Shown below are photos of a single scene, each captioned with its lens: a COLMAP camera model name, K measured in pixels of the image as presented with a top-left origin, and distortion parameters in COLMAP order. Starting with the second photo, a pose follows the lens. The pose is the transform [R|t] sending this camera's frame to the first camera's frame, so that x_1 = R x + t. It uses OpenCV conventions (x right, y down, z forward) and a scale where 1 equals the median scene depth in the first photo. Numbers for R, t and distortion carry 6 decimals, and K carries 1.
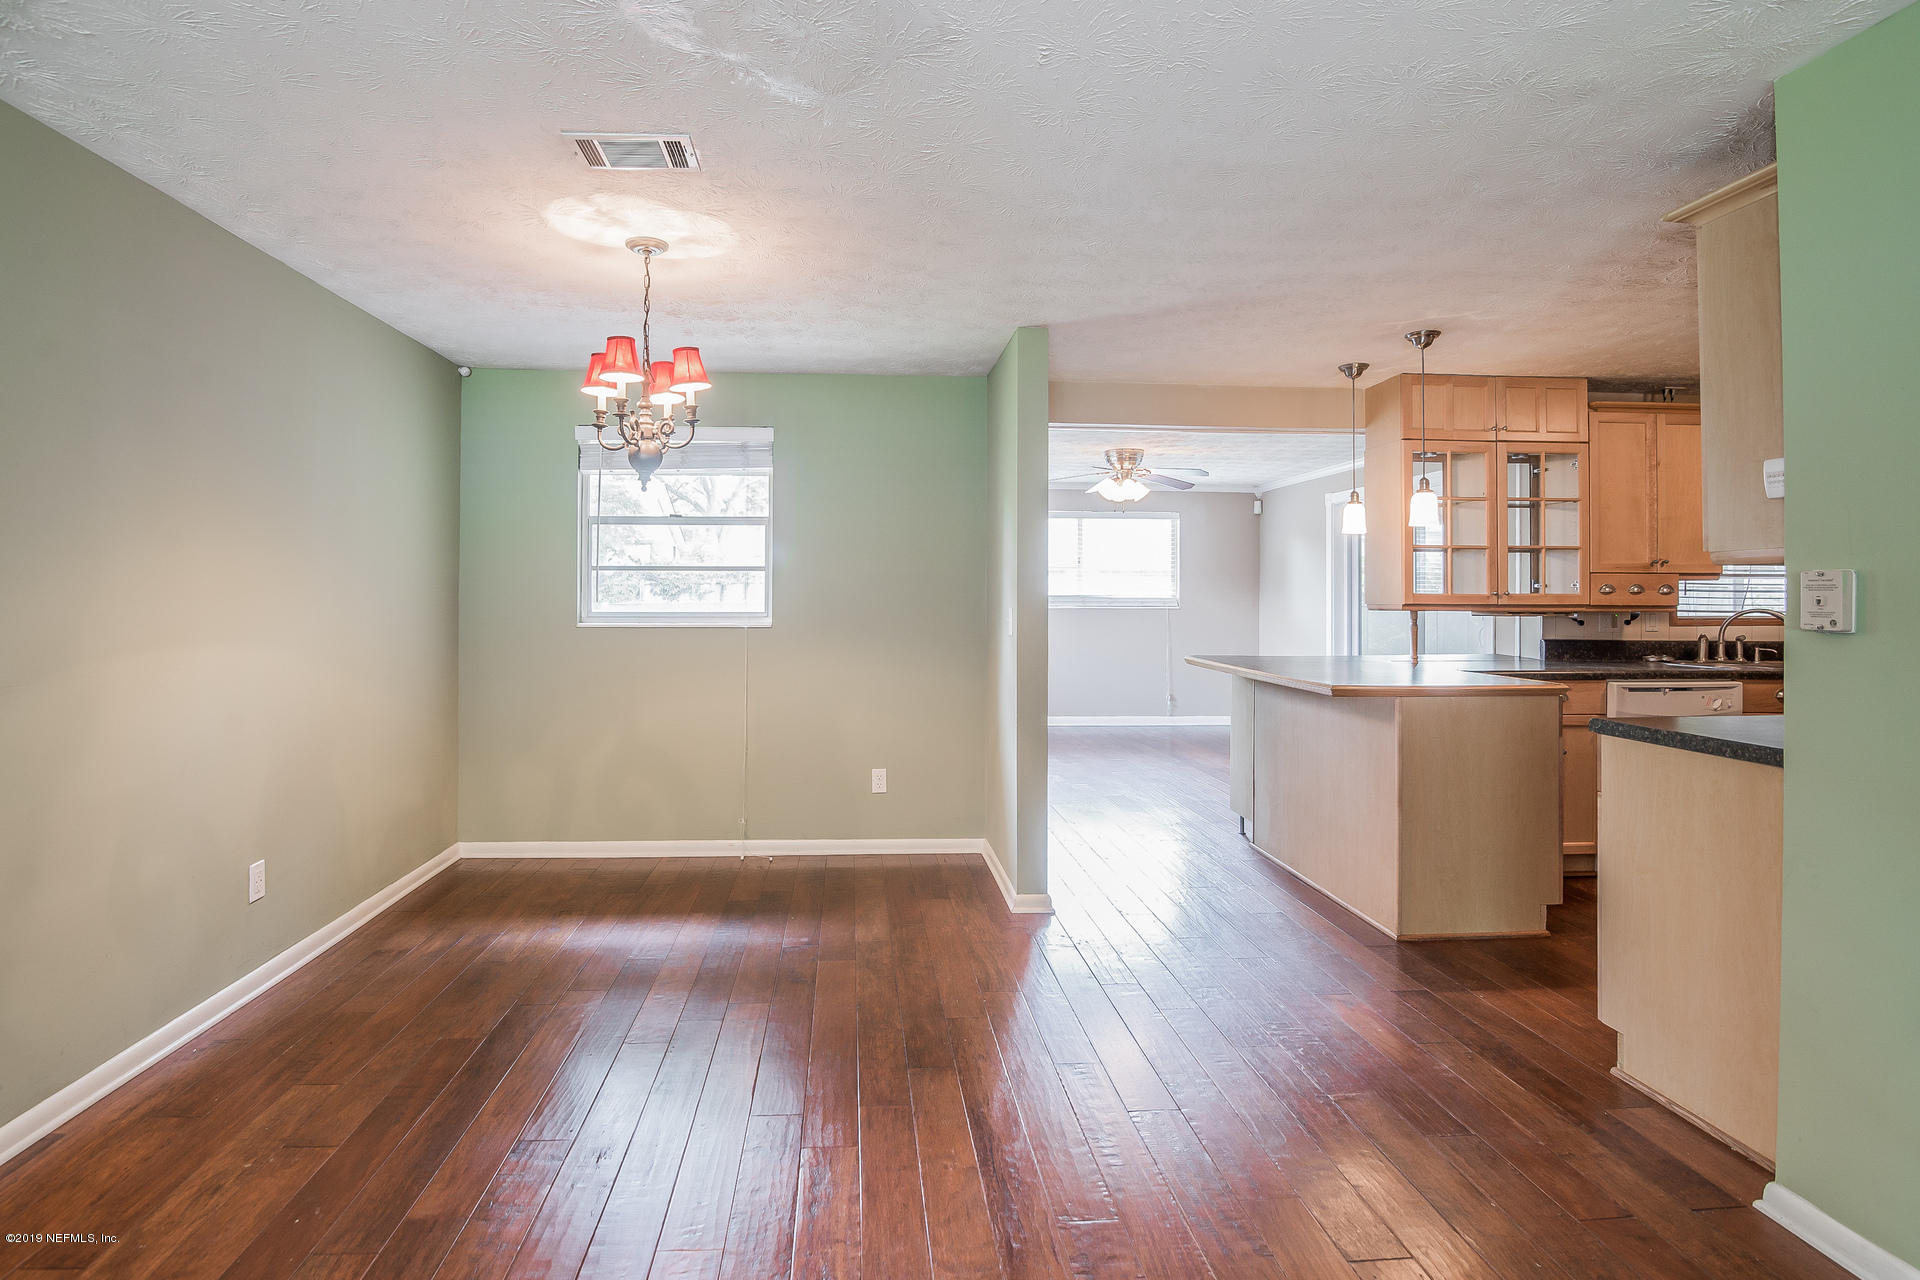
lens RADIAL K [[934.5, 0, 901.0], [0, 934.5, 584.7], [0, 0, 1]] dist [-0.028576, -0.000077]
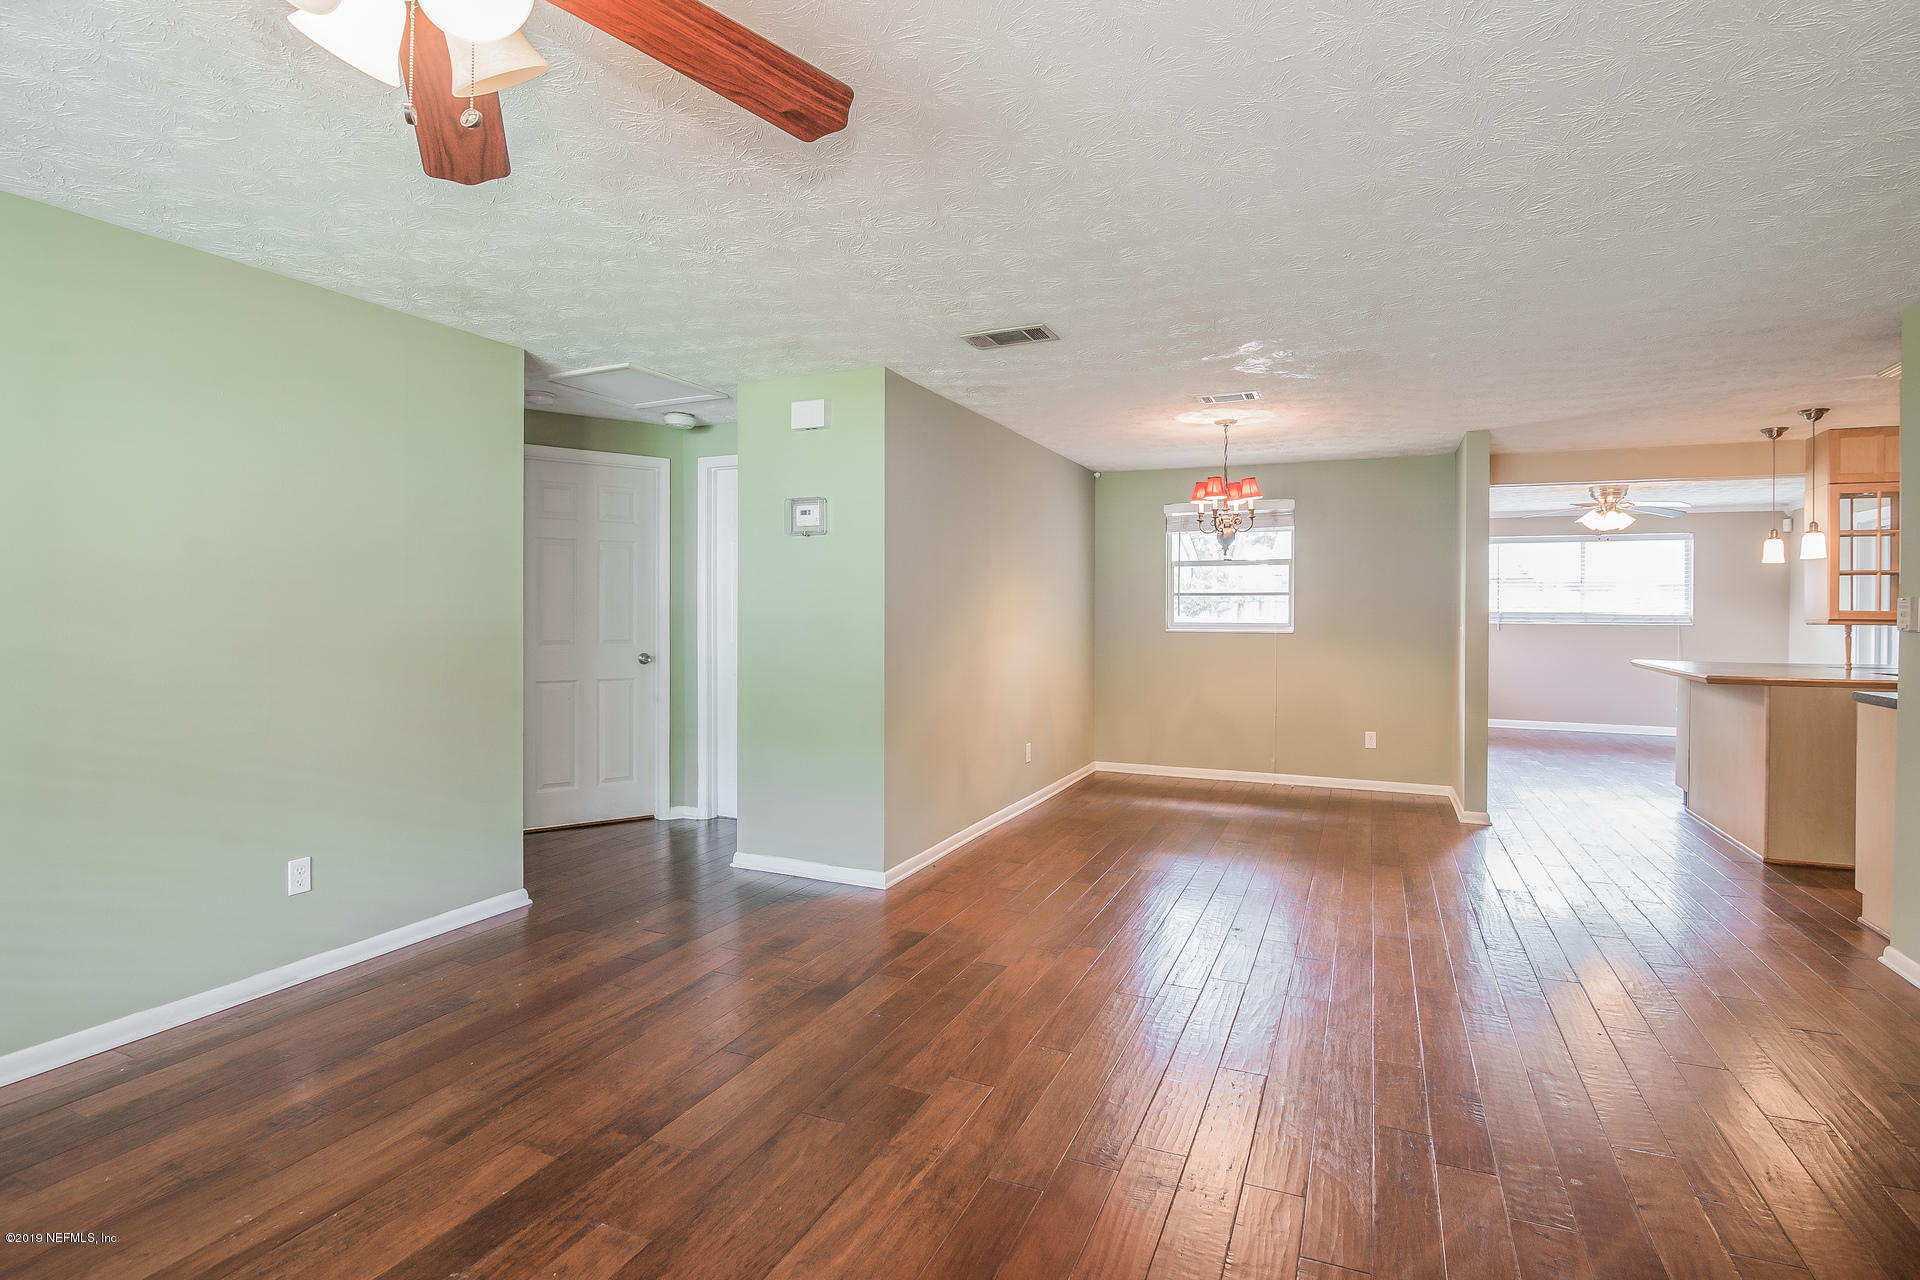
lens RADIAL K [[923.5, 0, 981.2], [0, 923.5, 616.3], [0, 0, 1]] dist [-0.024598, -0.000132]
pose [[0.898814, 0.002384, -0.438323, 0.059212], [0.004249, 0.999891, 0.014150, -0.004440], [0.438309, -0.014581, 0.898706, -0.554099]]
